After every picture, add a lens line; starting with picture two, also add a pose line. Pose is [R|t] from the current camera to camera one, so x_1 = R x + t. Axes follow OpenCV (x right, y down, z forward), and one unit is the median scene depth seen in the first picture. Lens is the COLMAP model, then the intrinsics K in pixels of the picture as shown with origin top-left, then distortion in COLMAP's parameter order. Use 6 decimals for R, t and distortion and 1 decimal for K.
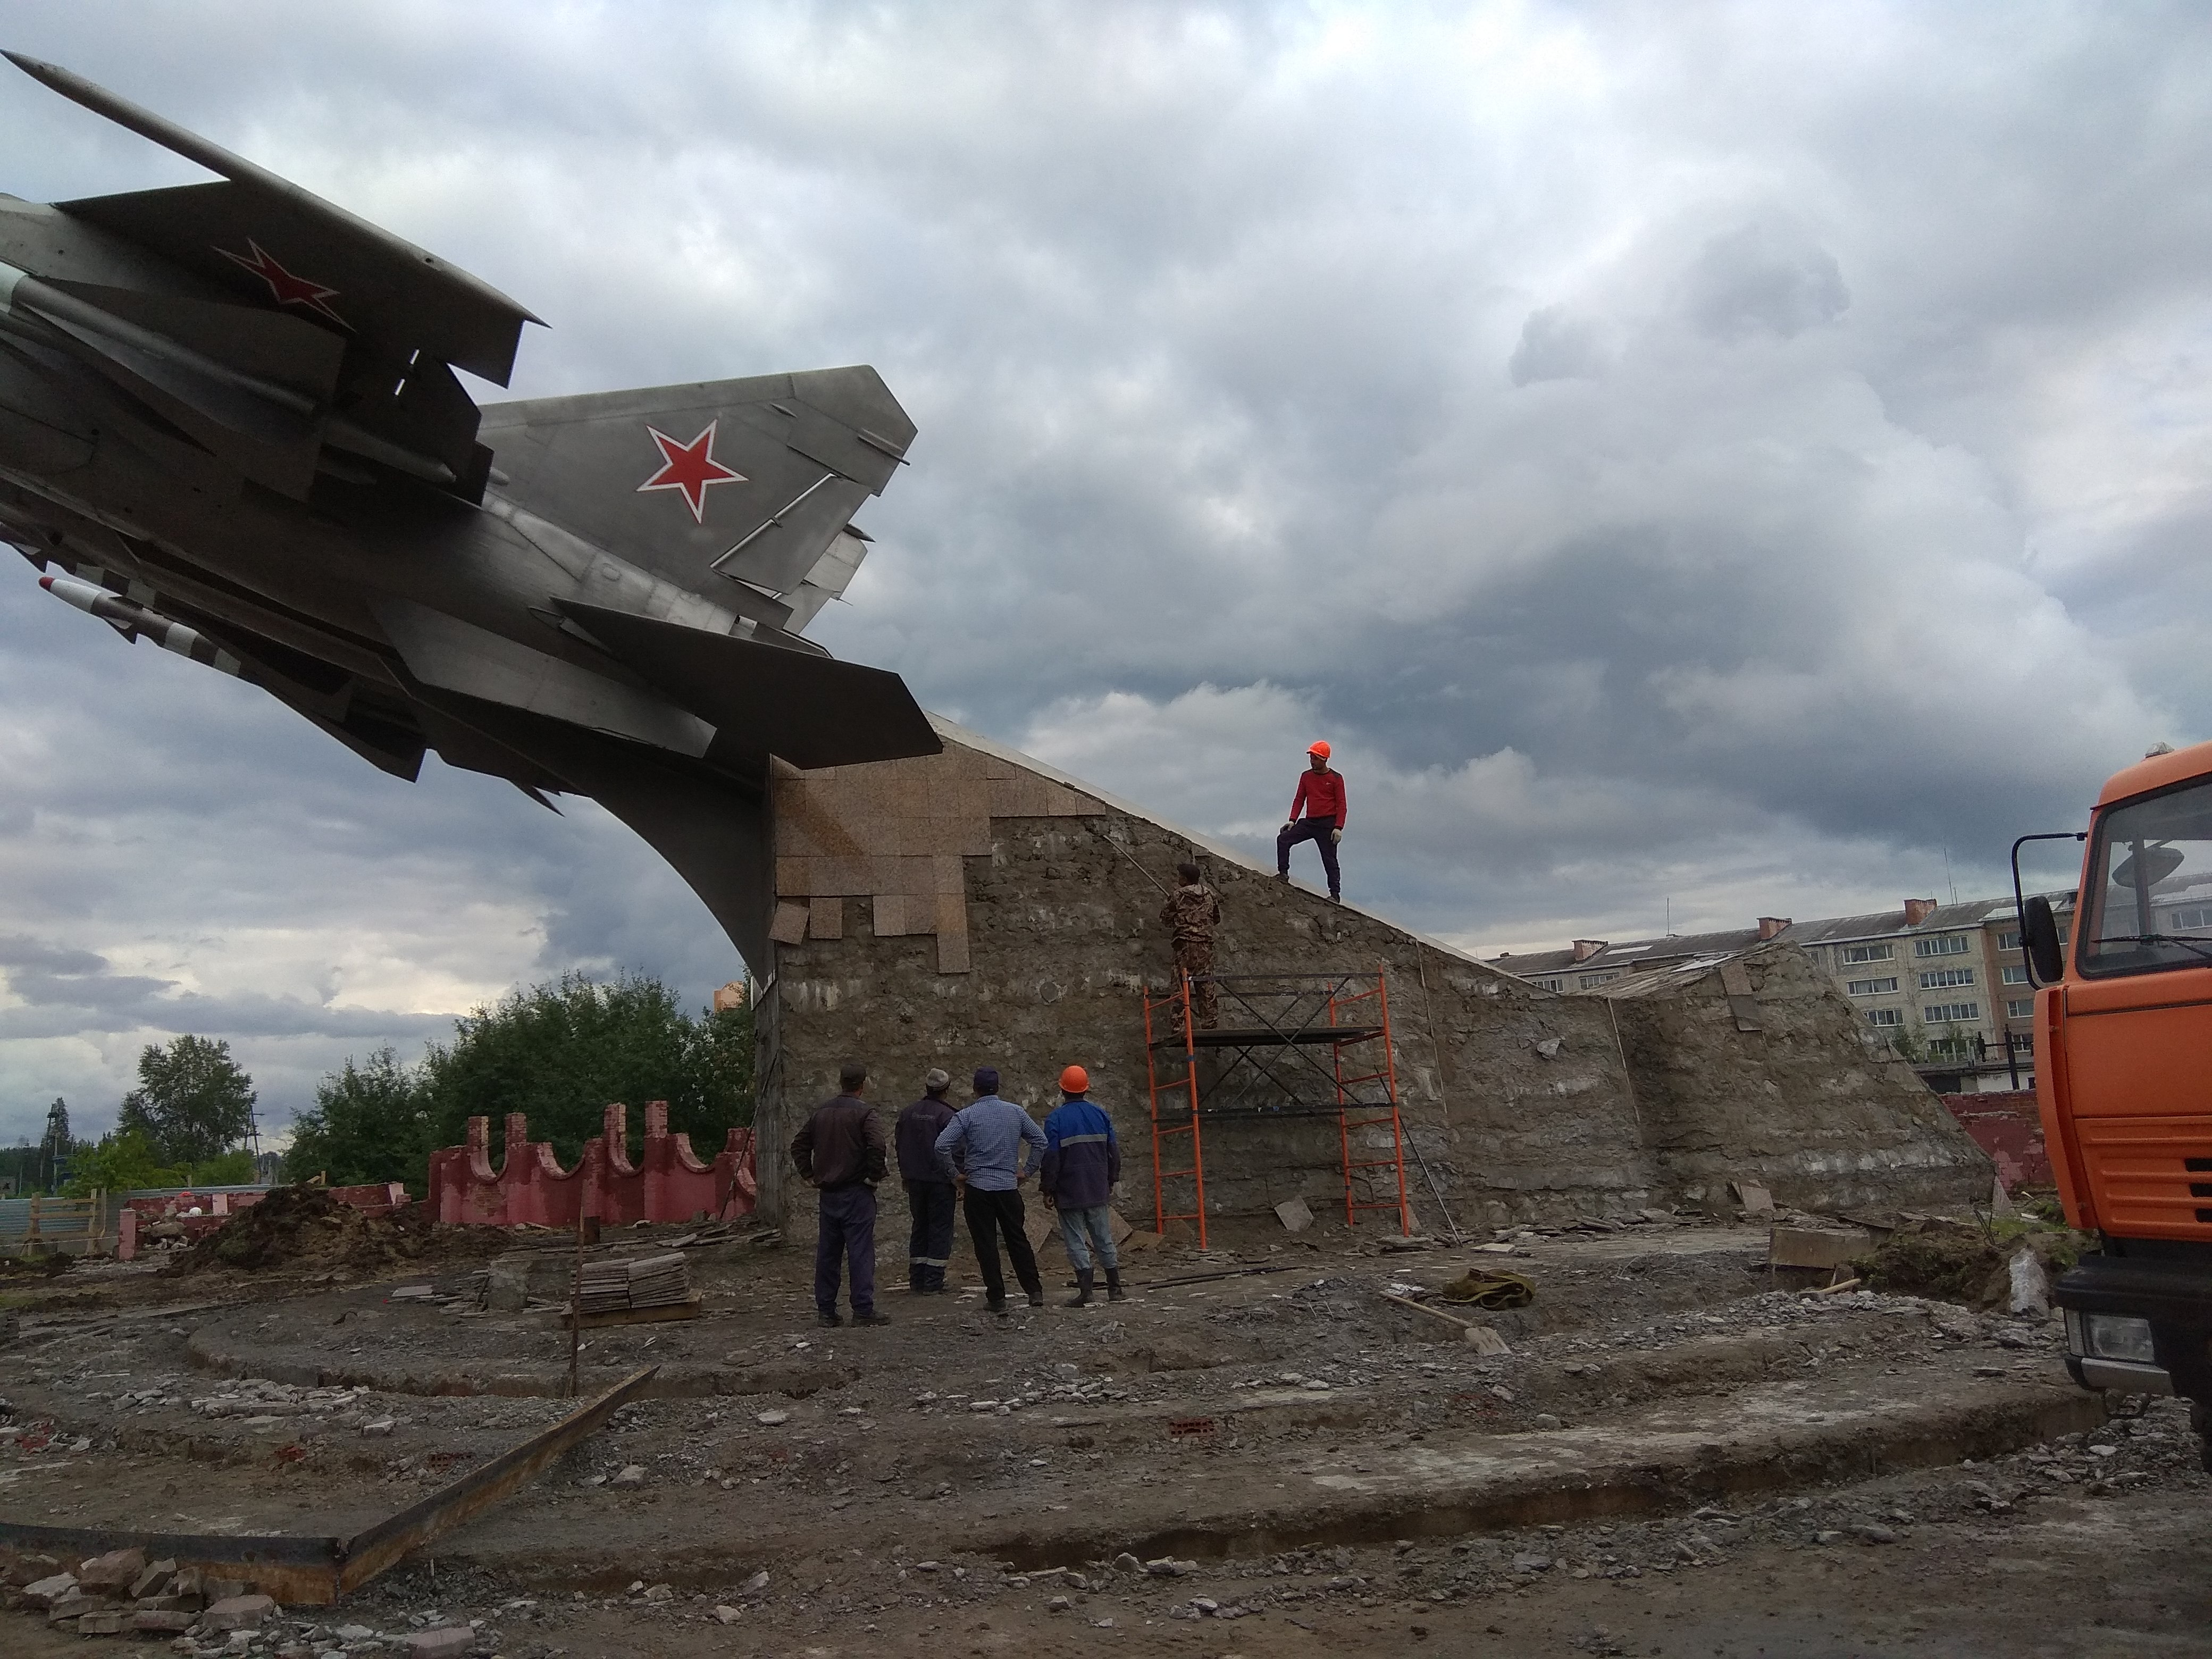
lens RADIAL K [[1730.3, 0, 1105.8], [0, 1730.3, 818.3], [0, 0, 1]] dist [0.158247, -0.260871]
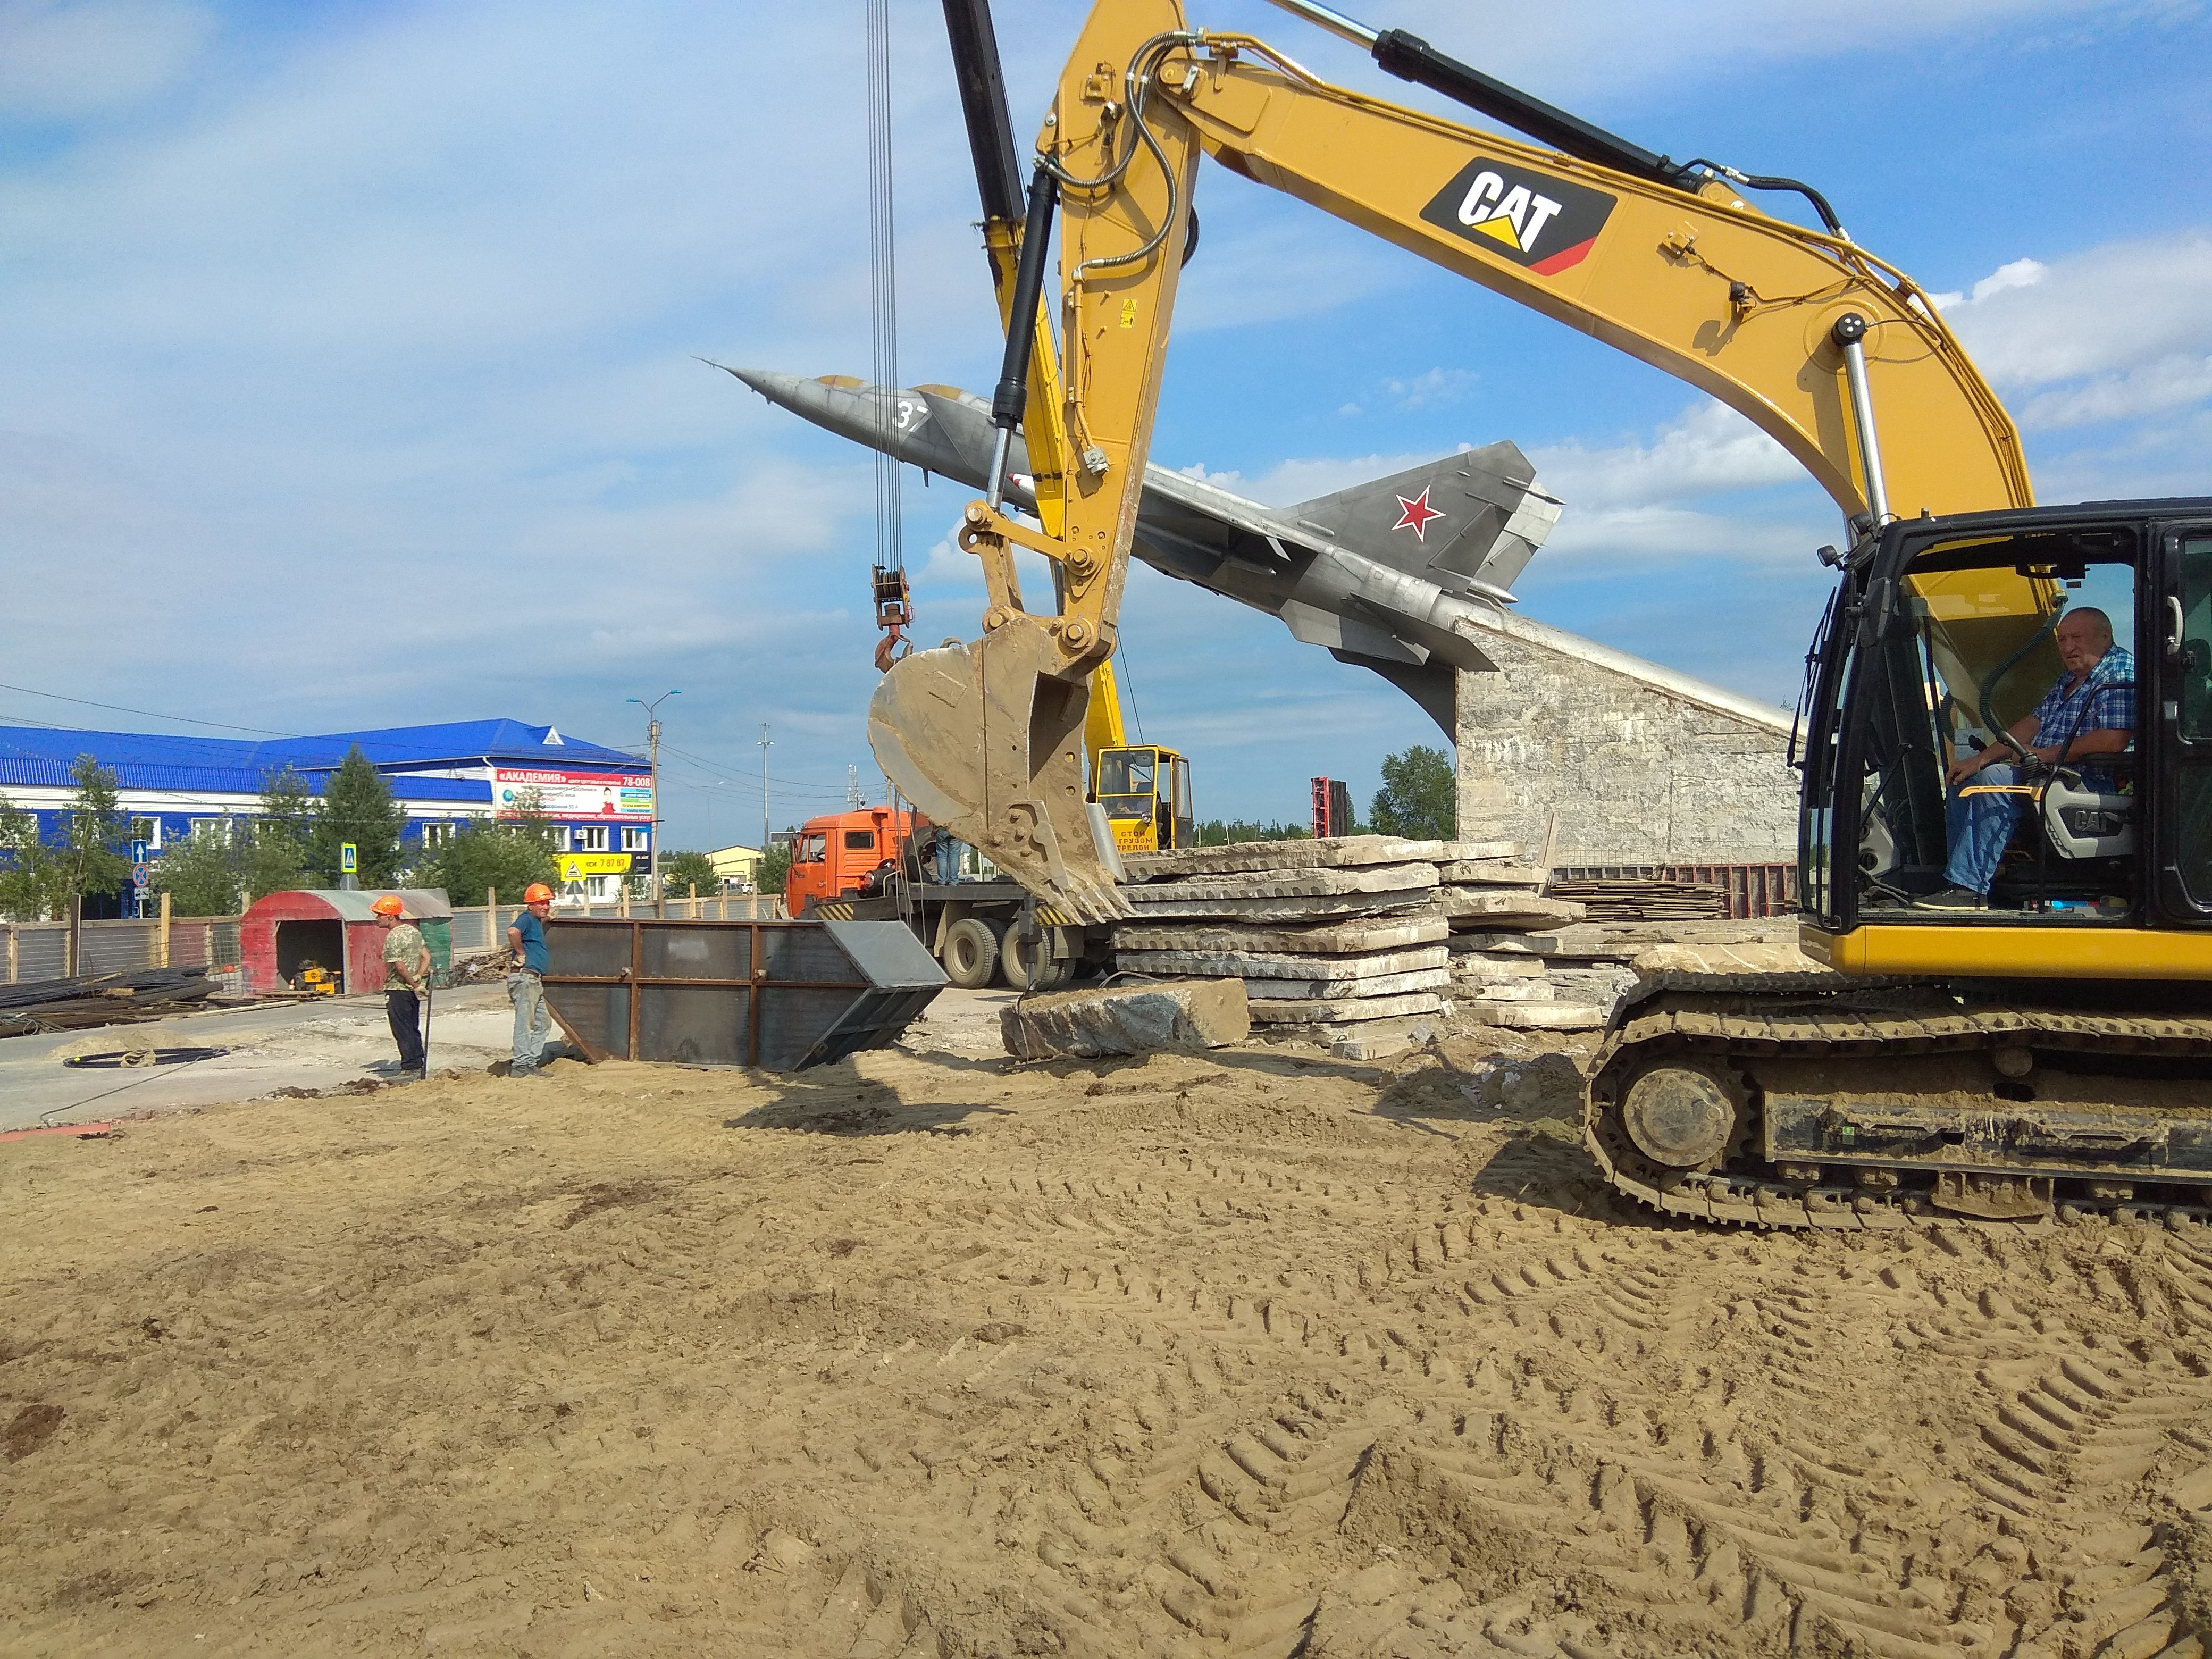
lens RADIAL K [[1730.3, 0, 1105.8], [0, 1730.3, 818.3], [0, 0, 1]] dist [0.158247, -0.260871]
pose [[0.783268, 0.016304, -0.621471, 0.719821], [0.089858, 0.986190, 0.139124, -0.168607], [0.615156, -0.164815, 0.770985, -0.787722]]
